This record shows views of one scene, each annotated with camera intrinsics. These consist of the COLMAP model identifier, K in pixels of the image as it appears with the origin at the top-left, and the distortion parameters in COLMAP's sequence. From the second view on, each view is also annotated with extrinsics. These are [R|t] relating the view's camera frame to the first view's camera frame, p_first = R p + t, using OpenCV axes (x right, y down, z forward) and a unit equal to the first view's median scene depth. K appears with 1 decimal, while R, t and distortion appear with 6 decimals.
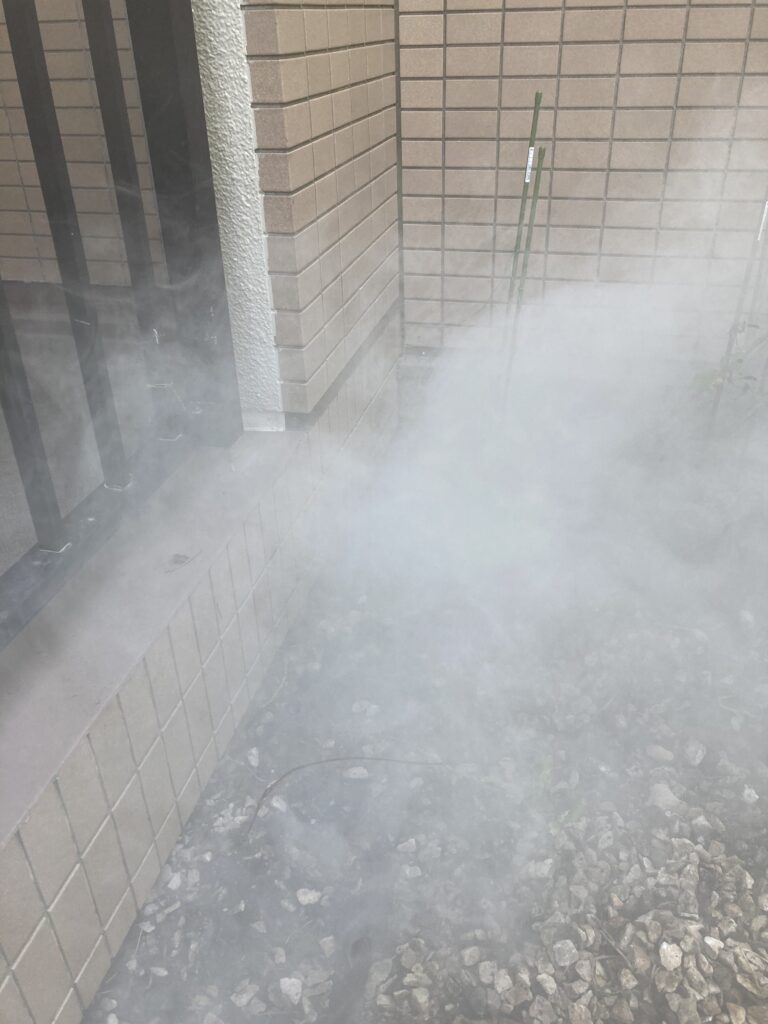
lens RADIAL K [[836.9, 0, 384.0], [0, 836.9, 512.0], [0, 0, 1]] dist [-0.002463, -0.000360]
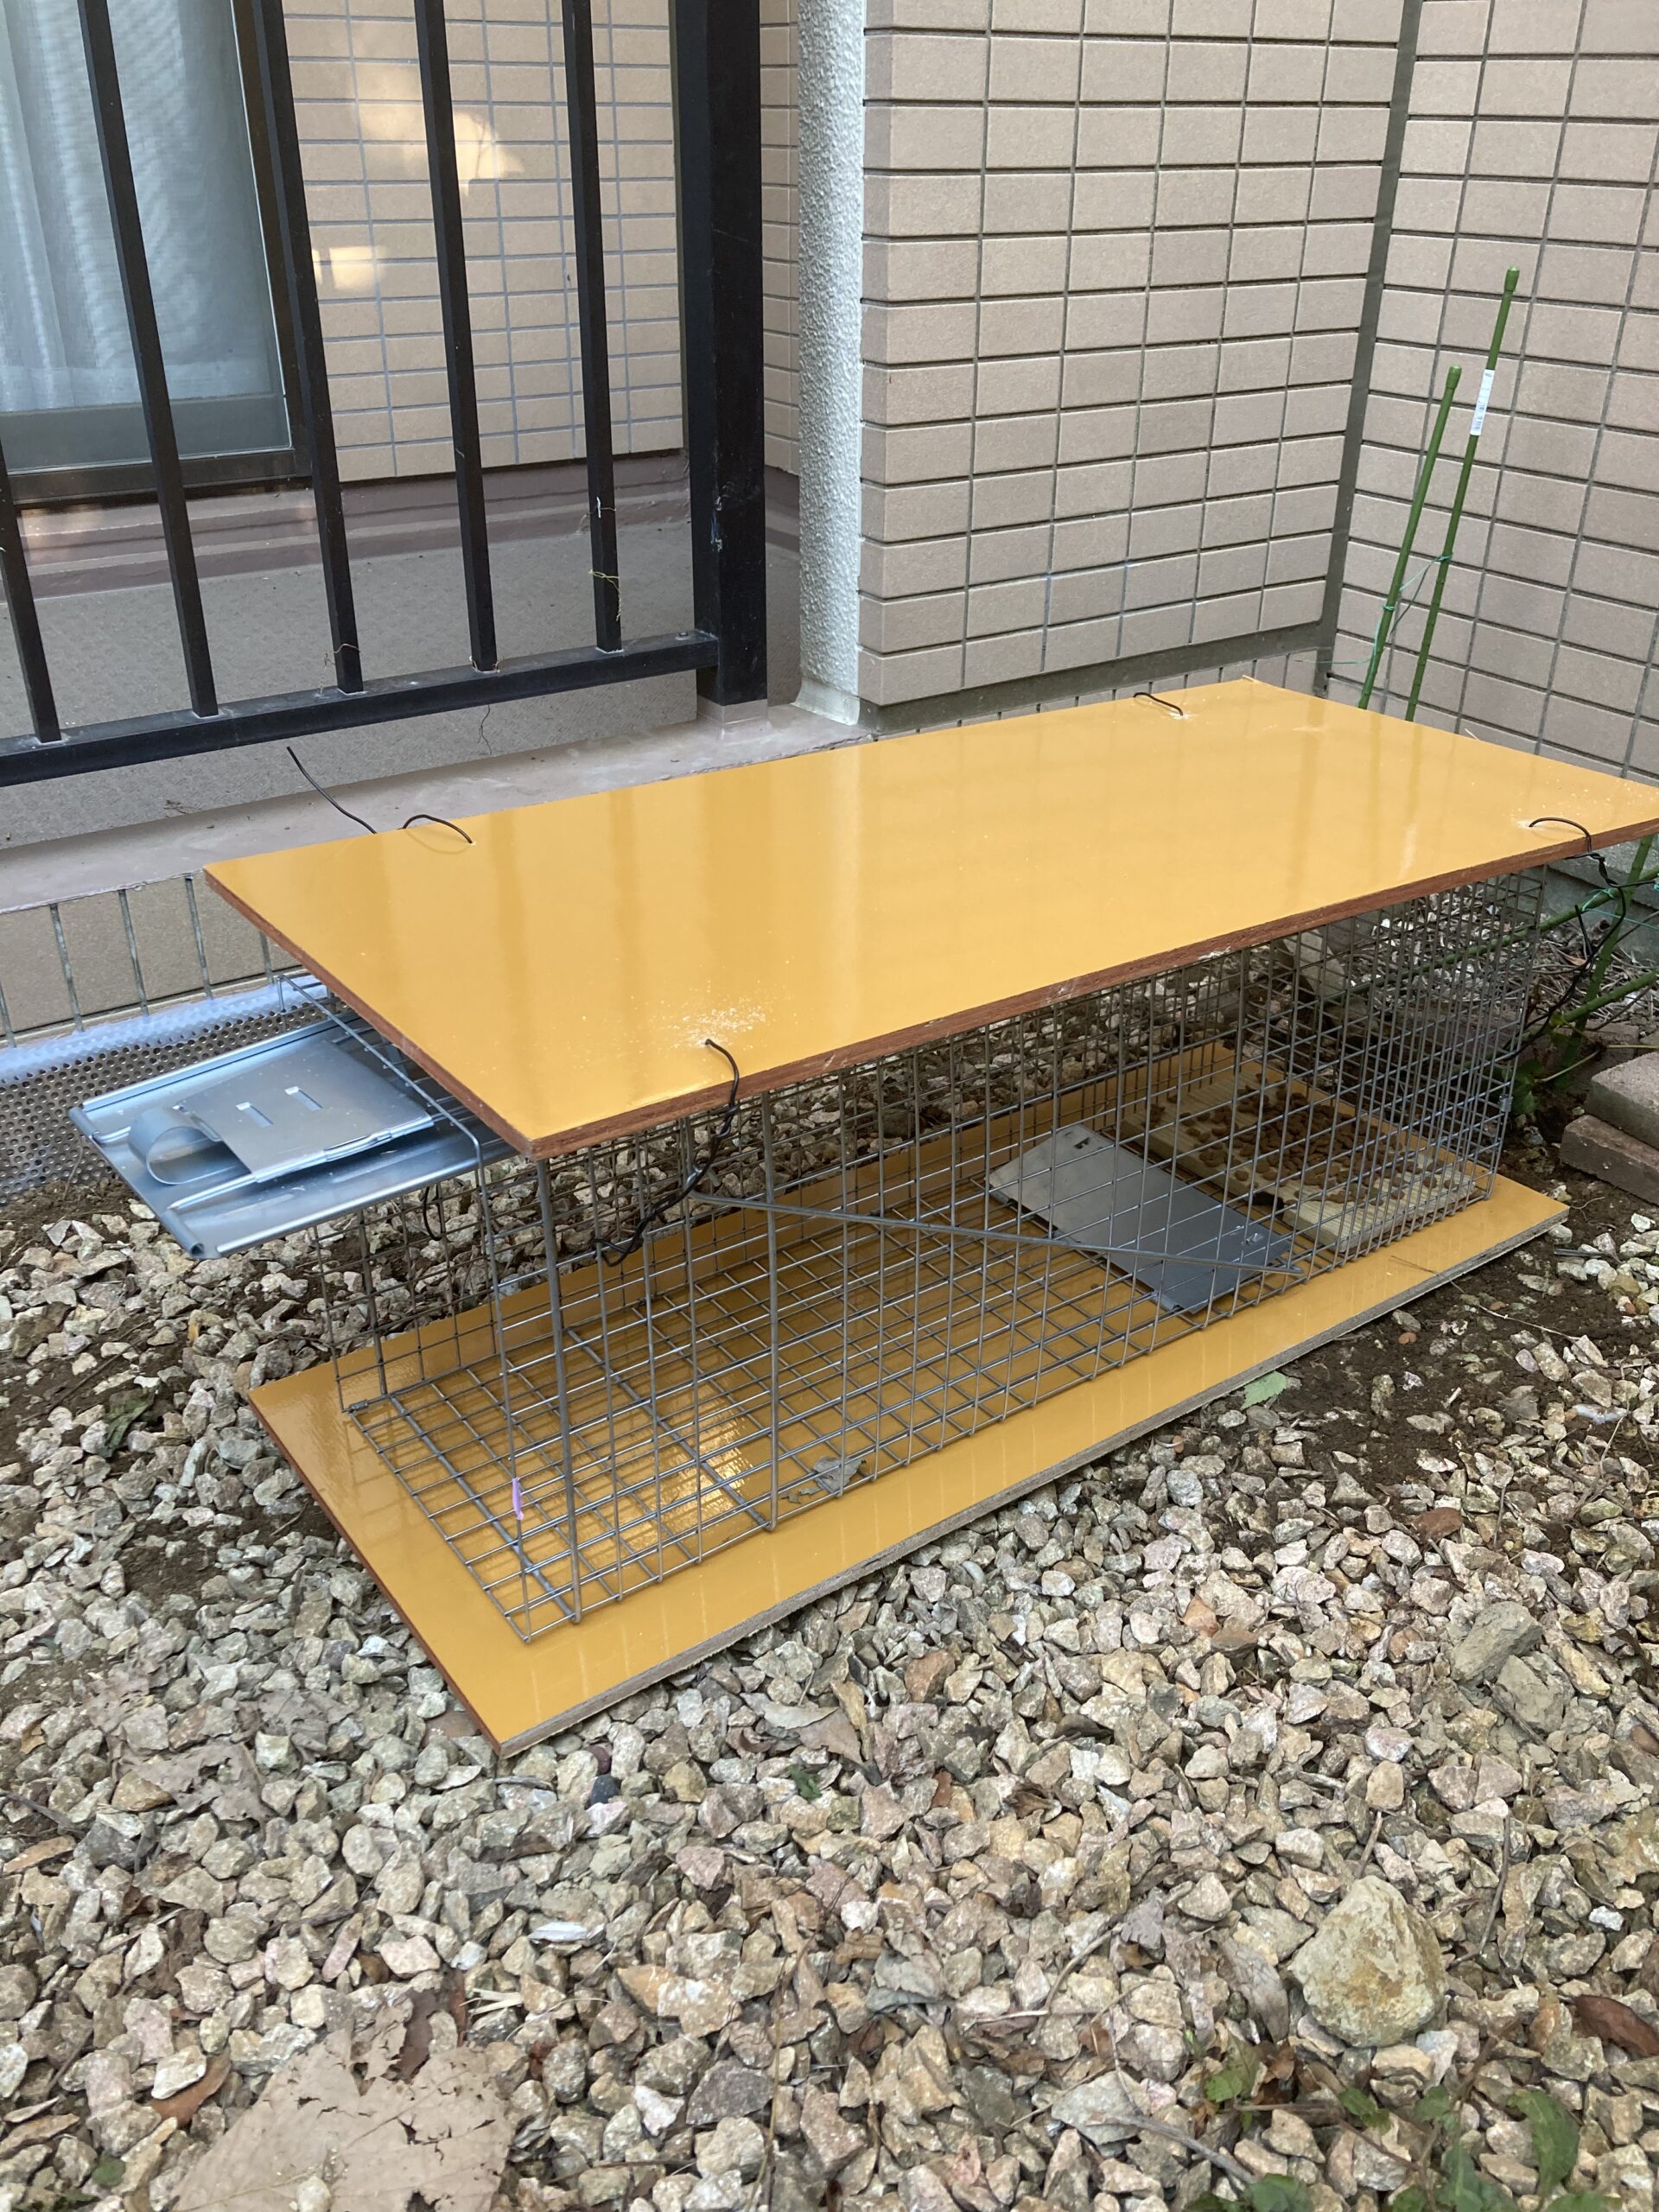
lens RADIAL K [[1813.1, 0, 829.5], [0, 1813.1, 1106.0], [0, 0, 1]] dist [-0.004341, -0.007535]
pose [[0.741785, 0.346341, -0.574285, 0.790883], [-0.360087, 0.928109, 0.094615, 0.054103], [0.565768, 0.136609, 0.813170, -0.139683]]
